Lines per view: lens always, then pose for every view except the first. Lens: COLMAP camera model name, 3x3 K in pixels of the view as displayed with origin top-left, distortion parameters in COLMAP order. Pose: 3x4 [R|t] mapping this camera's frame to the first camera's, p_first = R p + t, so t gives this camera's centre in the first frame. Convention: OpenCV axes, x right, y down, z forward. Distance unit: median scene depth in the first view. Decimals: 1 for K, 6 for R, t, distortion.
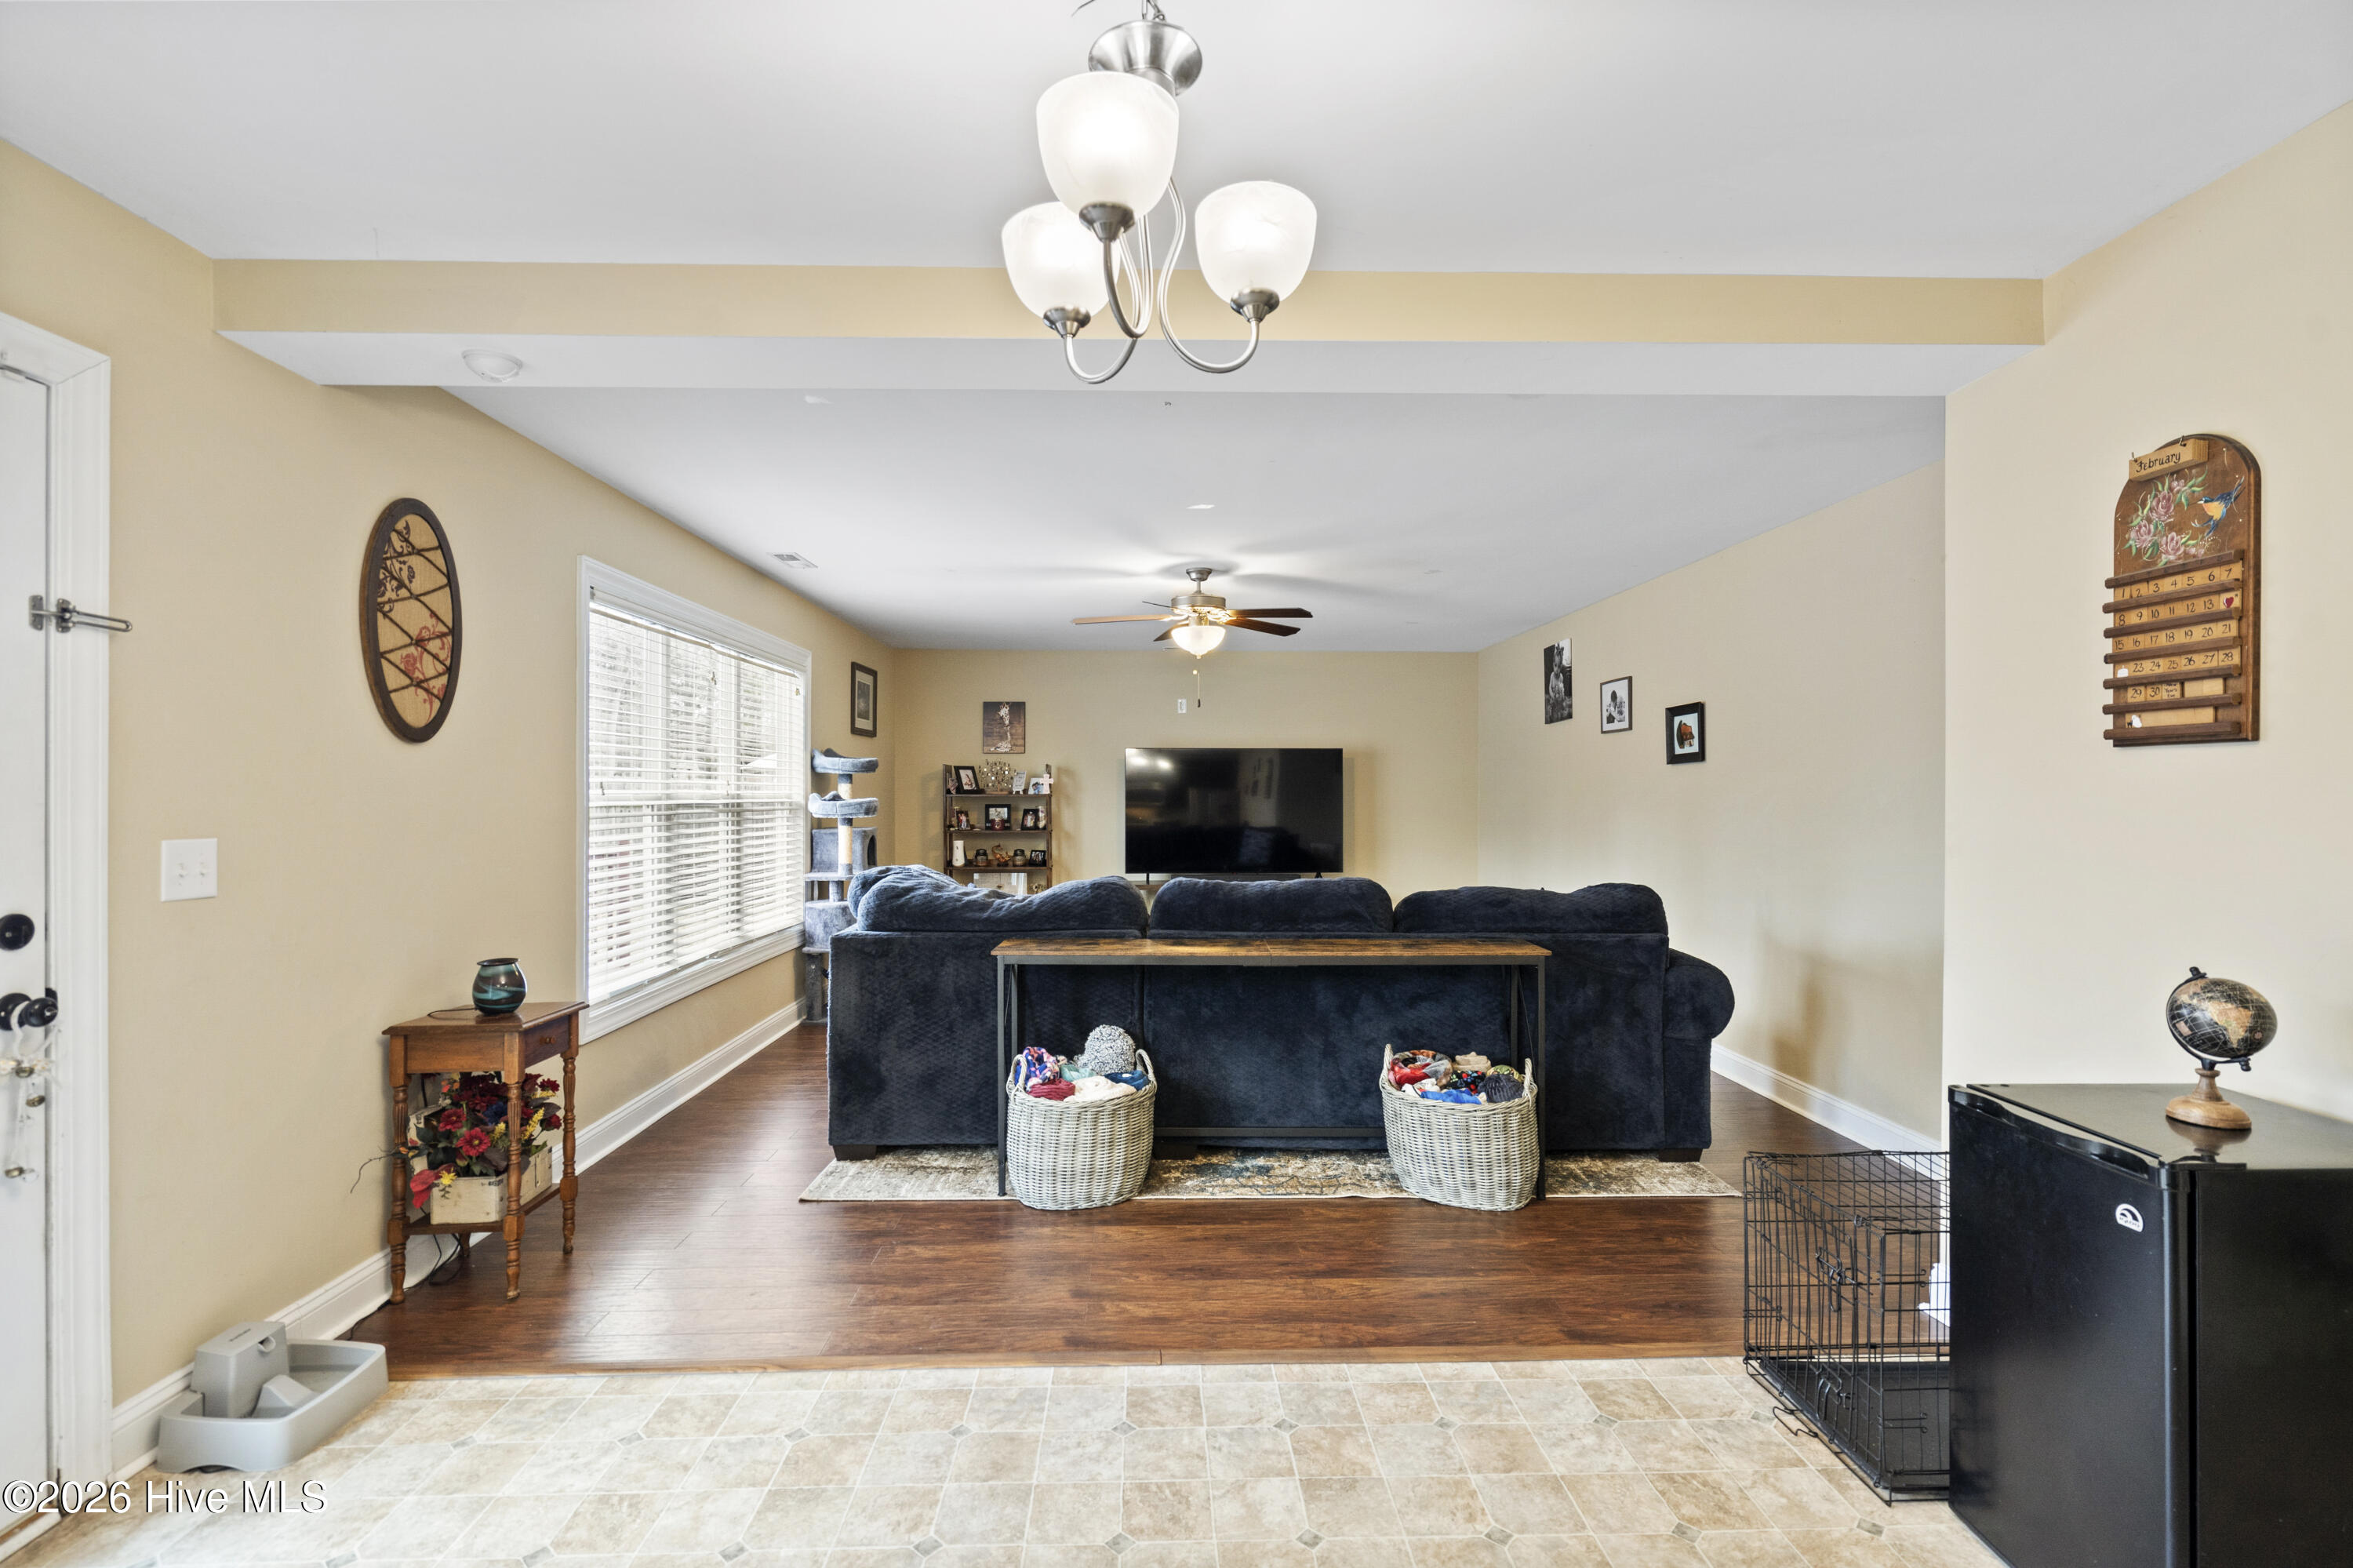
lens RADIAL K [[1074.9, 0, 1176.8], [0, 1074.9, 786.5], [0, 0, 1]] dist [-0.006842, 0.003794]
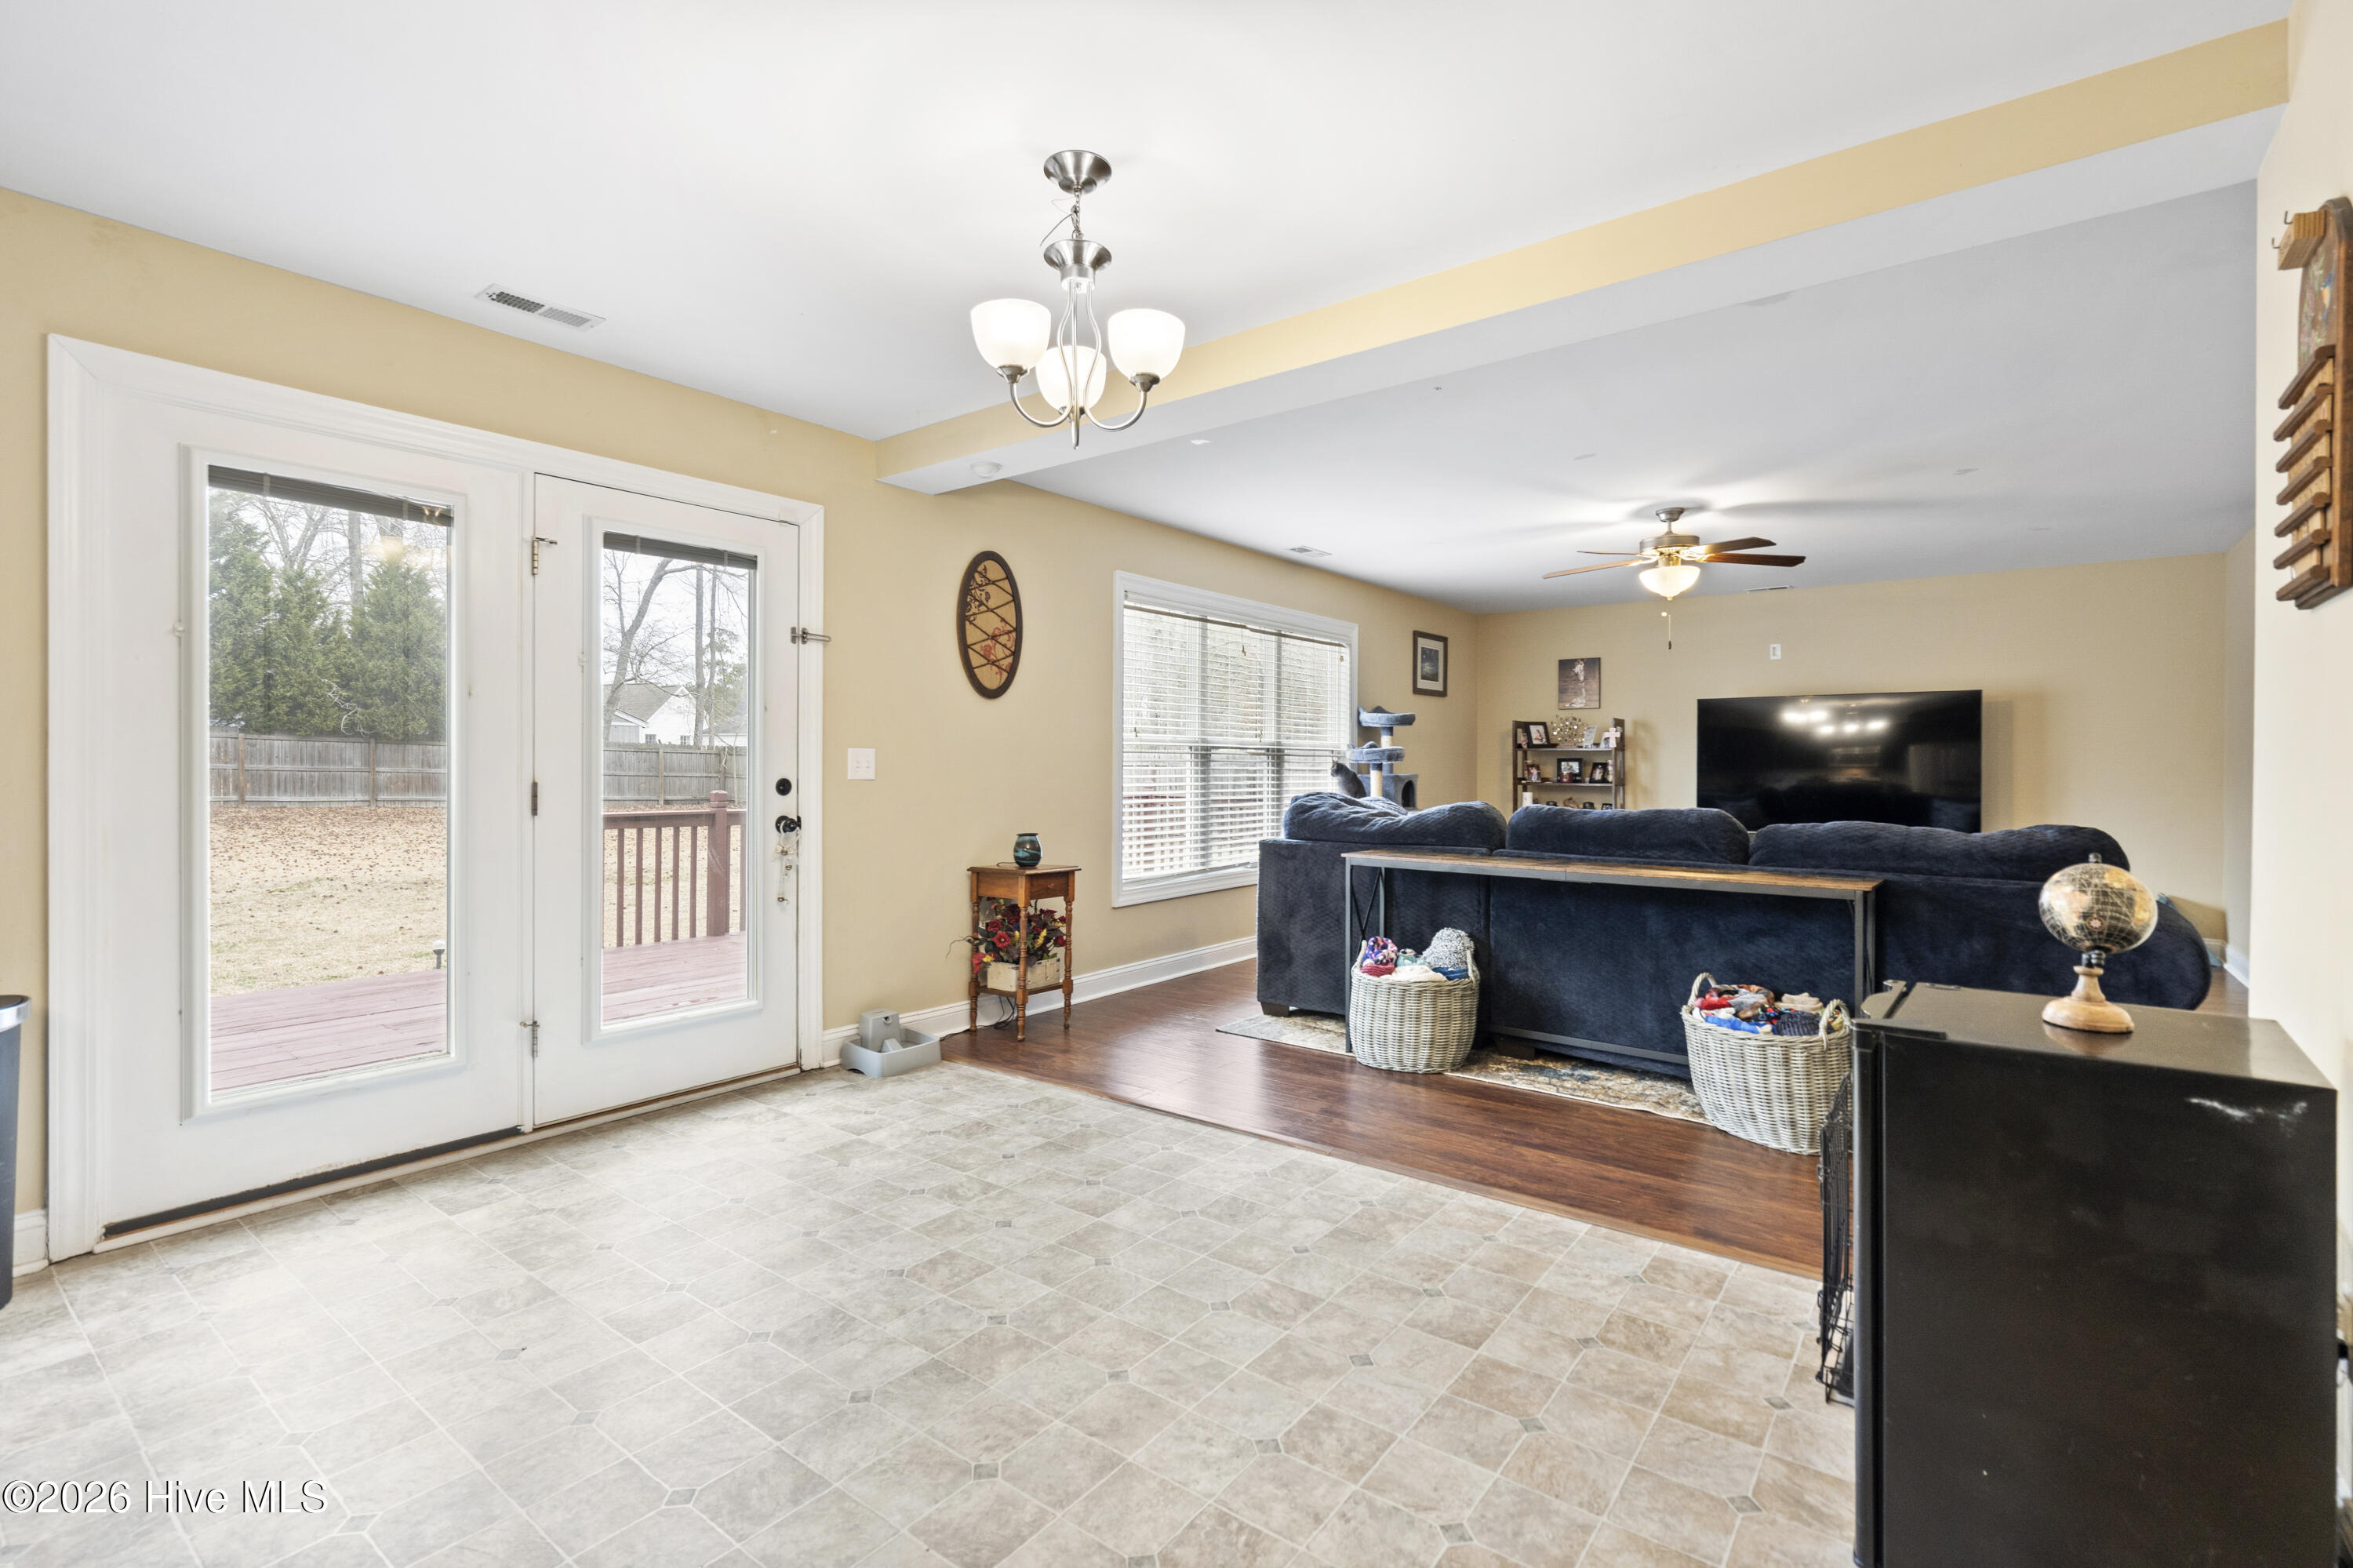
lens RADIAL K [[1074.9, 0, 1179.9], [0, 1074.9, 762.9], [0, 0, 1]] dist [-0.006842, 0.003794]
pose [[0.773310, 0.000320, -0.634028, 0.487482], [0.000344, 1.000000, 0.000924, 0.048955], [0.634028, -0.000933, 0.773310, -0.080615]]
